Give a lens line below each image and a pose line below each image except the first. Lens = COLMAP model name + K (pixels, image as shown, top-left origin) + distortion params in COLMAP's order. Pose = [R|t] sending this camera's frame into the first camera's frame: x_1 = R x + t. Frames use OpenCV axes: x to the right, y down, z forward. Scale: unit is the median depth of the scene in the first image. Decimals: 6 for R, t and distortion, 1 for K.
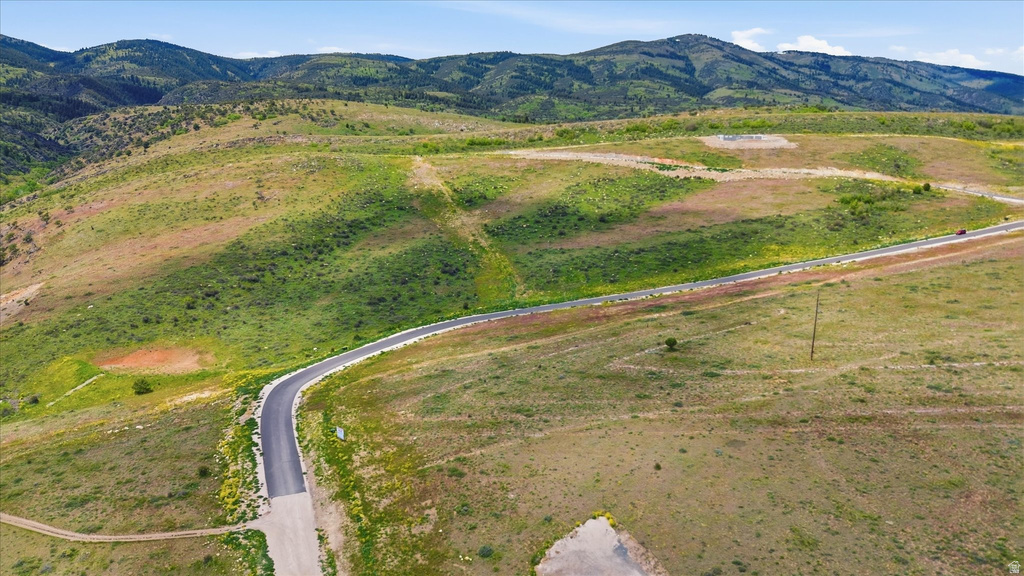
lens RADIAL K [[723.5, 0, 511.1], [0, 723.5, 285.6], [0, 0, 1]] dist [0.060874, -0.053549]
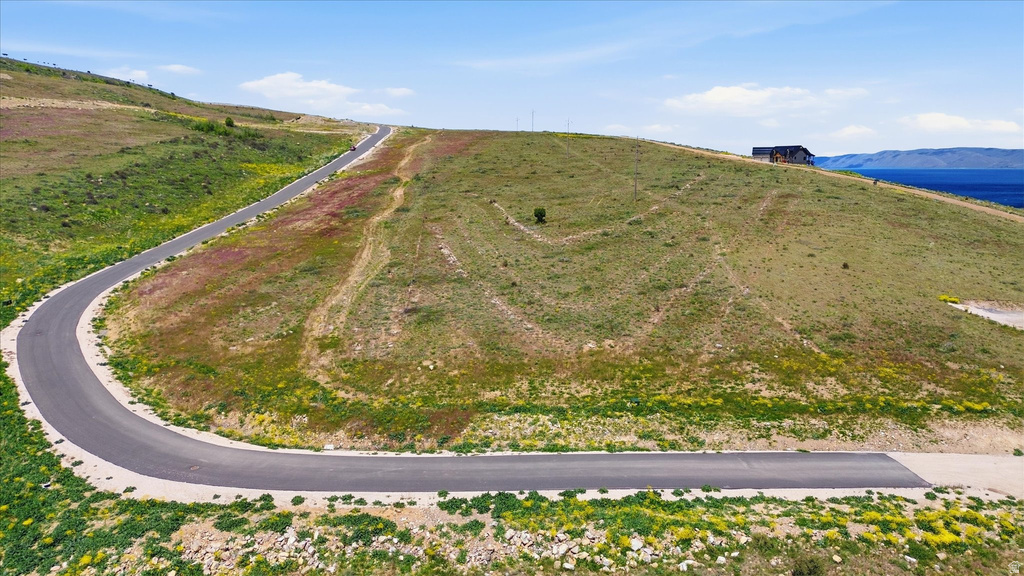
lens RADIAL K [[723.5, 0, 507.2], [0, 723.5, 287.6], [0, 0, 1]] dist [0.060874, -0.053549]
pose [[0.274265, -0.175799, 0.945449, -0.351934], [0.187955, 0.973987, 0.126582, 0.029485], [-0.943107, 0.142985, 0.300173, 0.477829]]
